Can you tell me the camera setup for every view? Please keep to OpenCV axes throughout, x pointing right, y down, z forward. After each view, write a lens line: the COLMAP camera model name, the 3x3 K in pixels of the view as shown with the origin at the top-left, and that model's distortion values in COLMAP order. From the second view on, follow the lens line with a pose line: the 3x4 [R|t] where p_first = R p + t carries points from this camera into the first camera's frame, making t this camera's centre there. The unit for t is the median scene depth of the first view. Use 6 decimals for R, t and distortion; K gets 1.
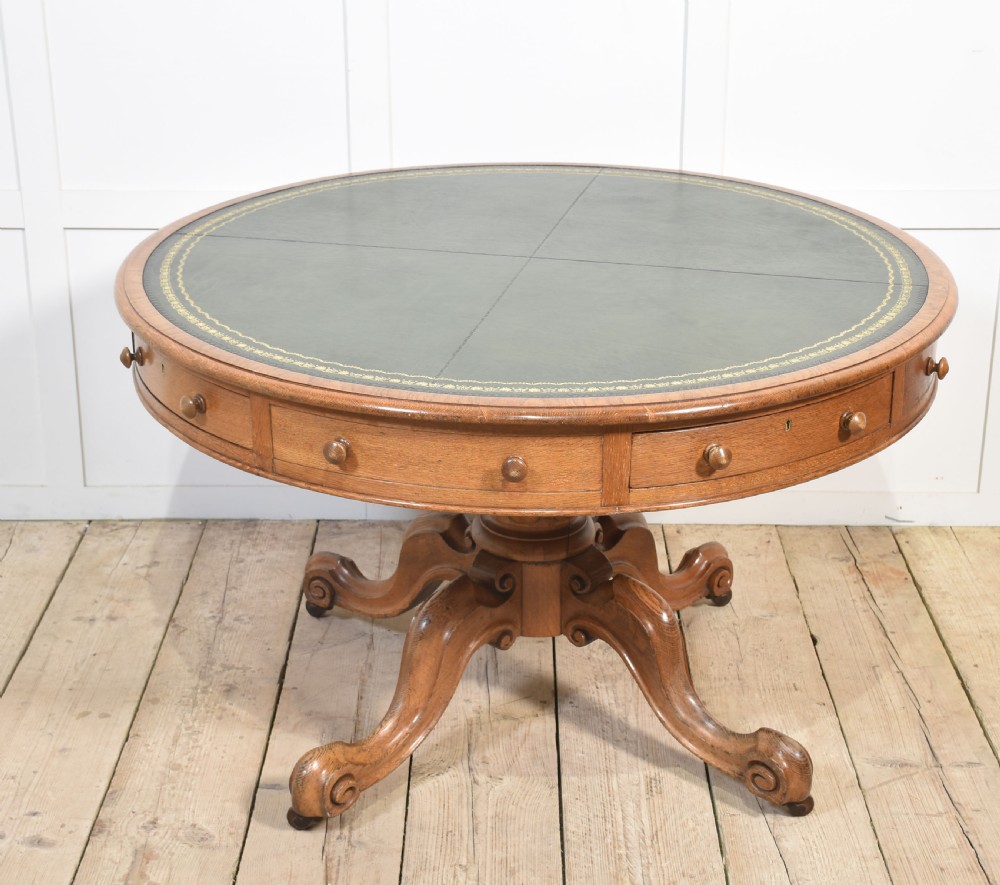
lens RADIAL K [[1830.0, 0, 526.2], [0, 1830.0, 424.1], [0, 0, 1]] dist [0.023046, 0.040652]
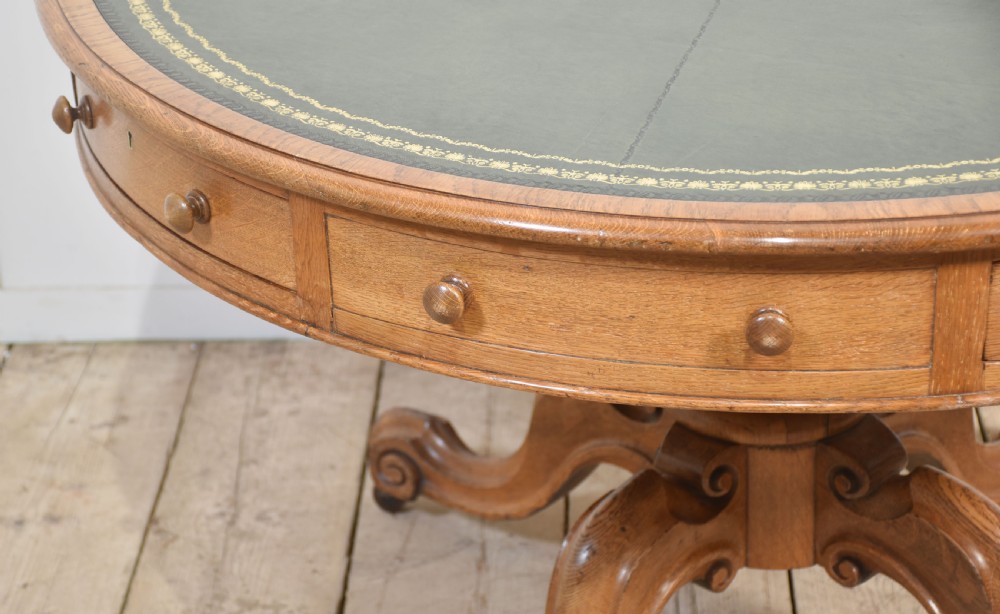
lens RADIAL K [[2659.1, 0, 477.0], [0, 2659.1, 363.6], [0, 0, 1]] dist [0.658694, 0.503774]
pose [[0.997920, -0.010012, -0.063683, -0.034917], [0.016449, 0.994713, 0.101367, -0.040091], [0.062331, -0.102204, 0.992809, 0.152749]]
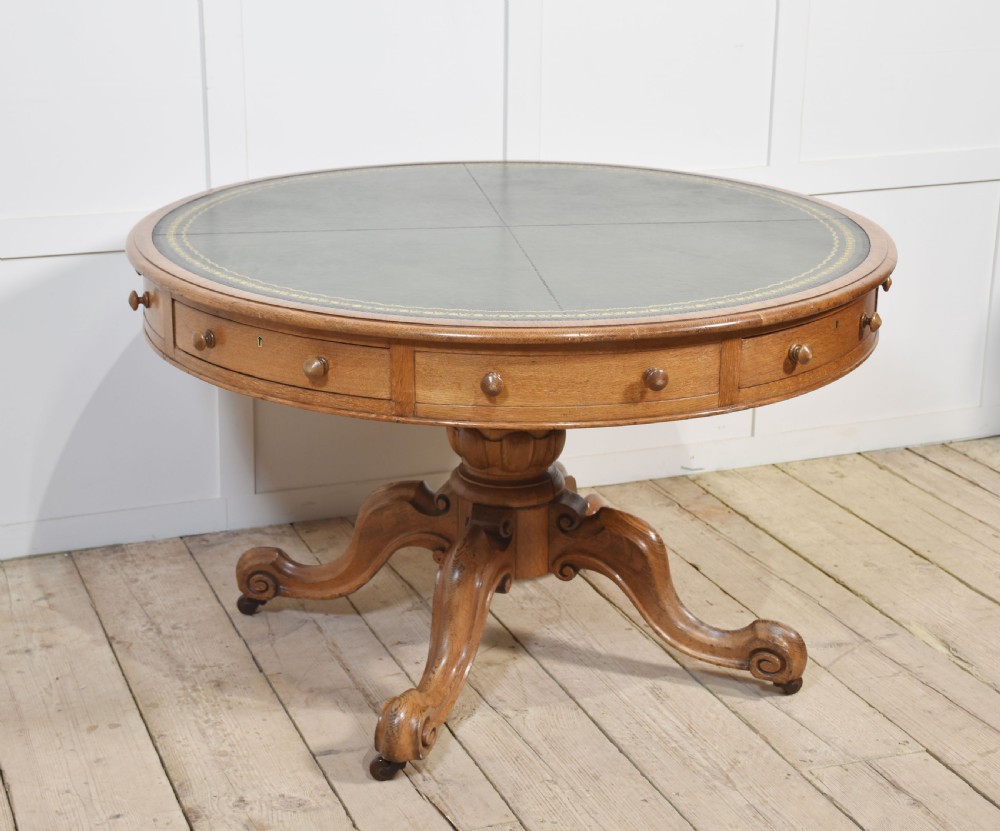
lens RADIAL K [[1817.0, 0, 481.4], [0, 1817.0, 411.6], [0, 0, 1]] dist [0.115341, -0.056822]
pose [[0.933732, -0.108421, 0.341160, -0.397427], [0.129380, 0.990819, -0.039221, 0.060099], [-0.333775, 0.080762, 0.939187, -0.012618]]
